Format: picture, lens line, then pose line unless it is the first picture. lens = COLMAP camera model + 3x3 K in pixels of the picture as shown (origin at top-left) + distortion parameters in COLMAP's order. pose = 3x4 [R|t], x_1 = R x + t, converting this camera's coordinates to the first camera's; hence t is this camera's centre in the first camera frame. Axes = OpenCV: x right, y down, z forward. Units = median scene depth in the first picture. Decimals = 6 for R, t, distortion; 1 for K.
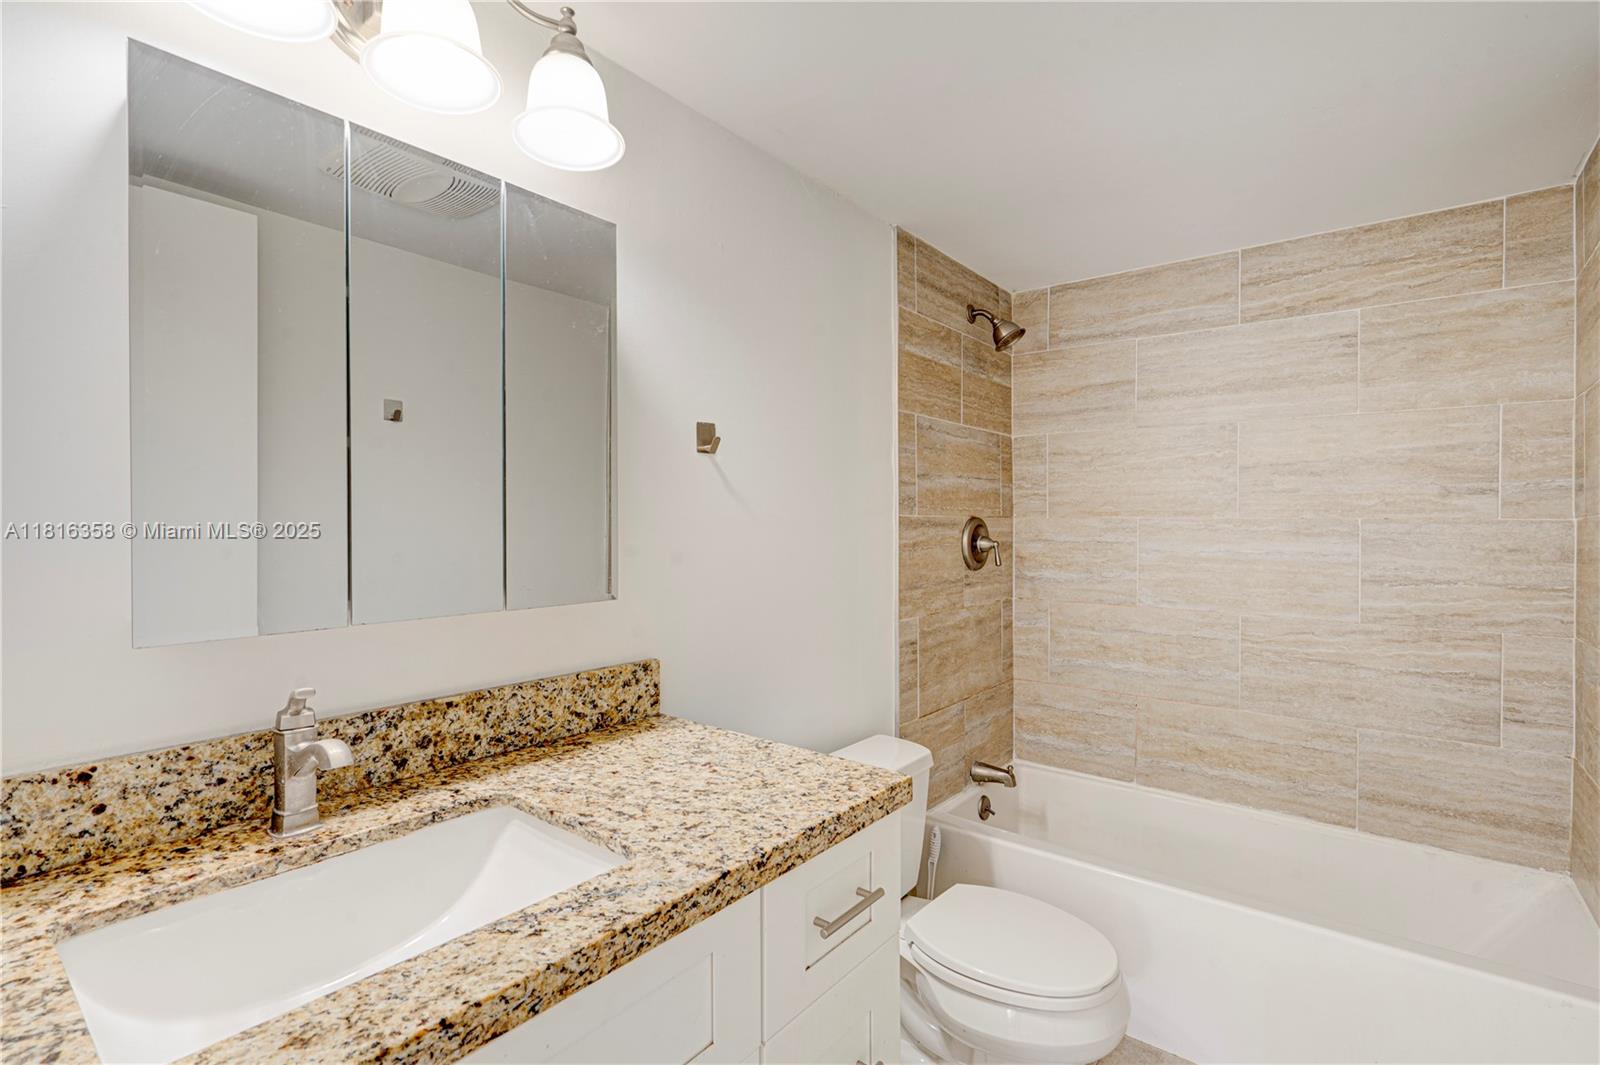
lens RADIAL K [[737.2, 0, 811.5], [0, 737.2, 518.6], [0, 0, 1]] dist [0.000476, 0.000600]
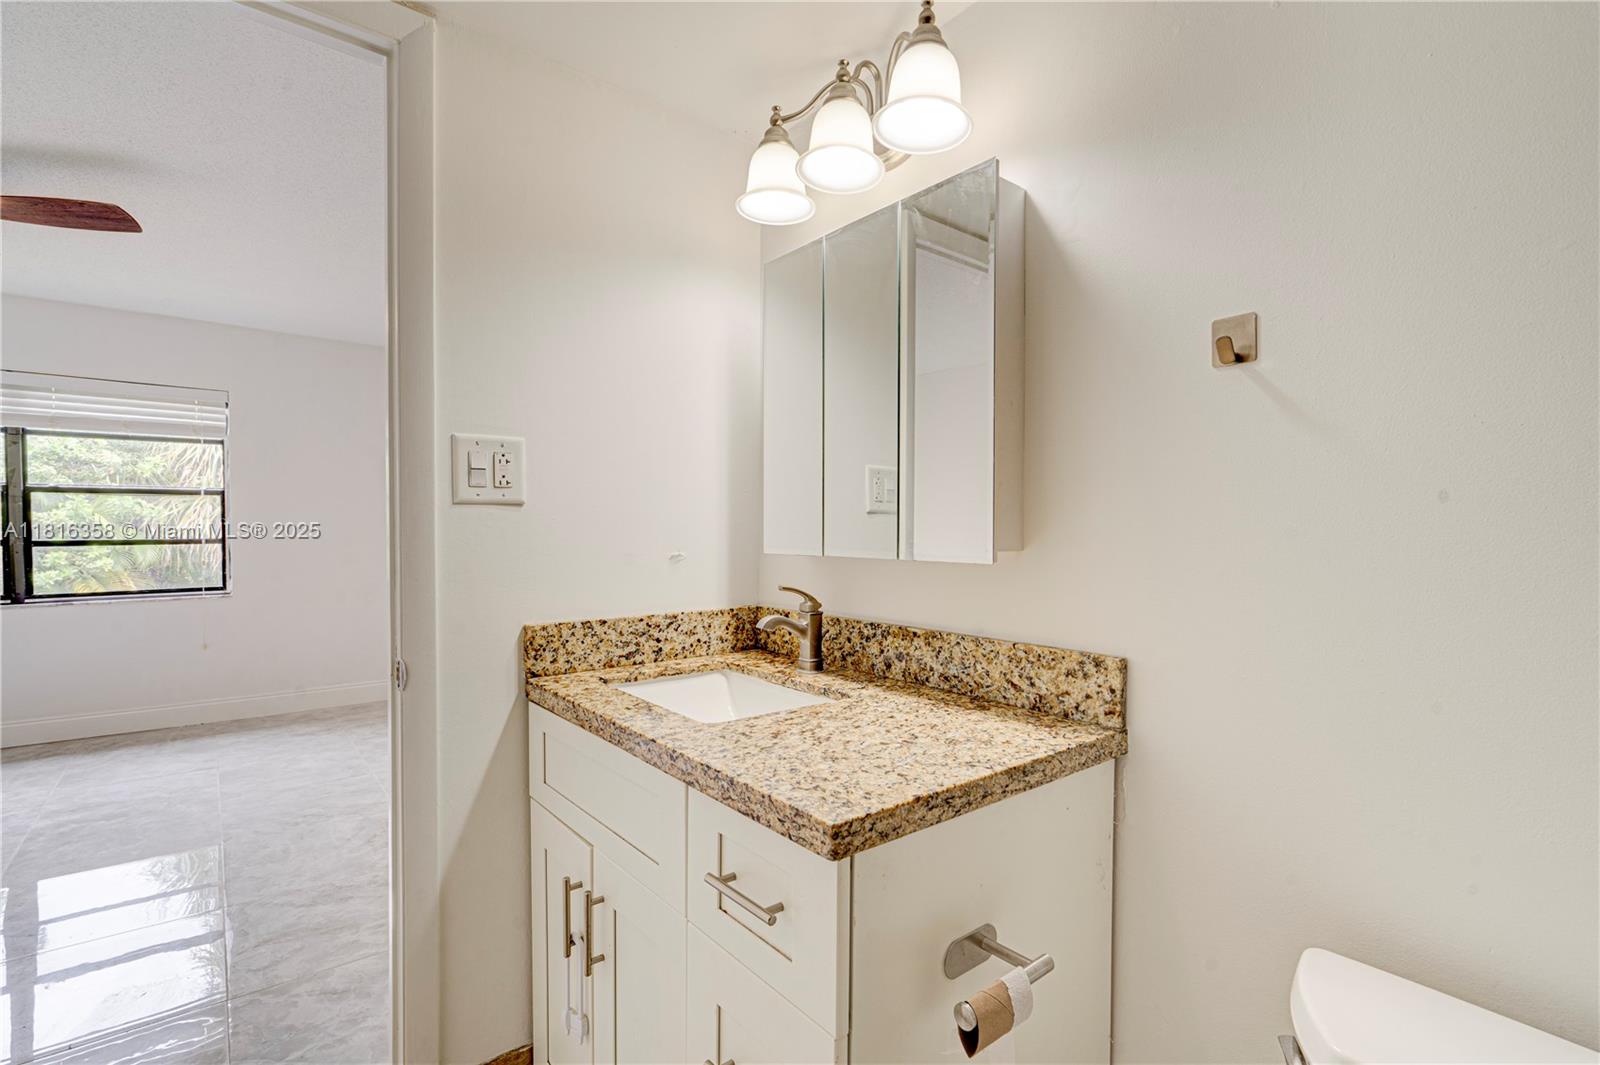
lens RADIAL K [[737.2, 0, 797.5], [0, 737.2, 535.9], [0, 0, 1]] dist [0.000476, 0.000600]
pose [[-0.219260, 0.008564, -0.975629, 0.784559], [0.001123, 0.999963, 0.008525, 0.074761], [0.975666, 0.000774, -0.219262, 1.091505]]
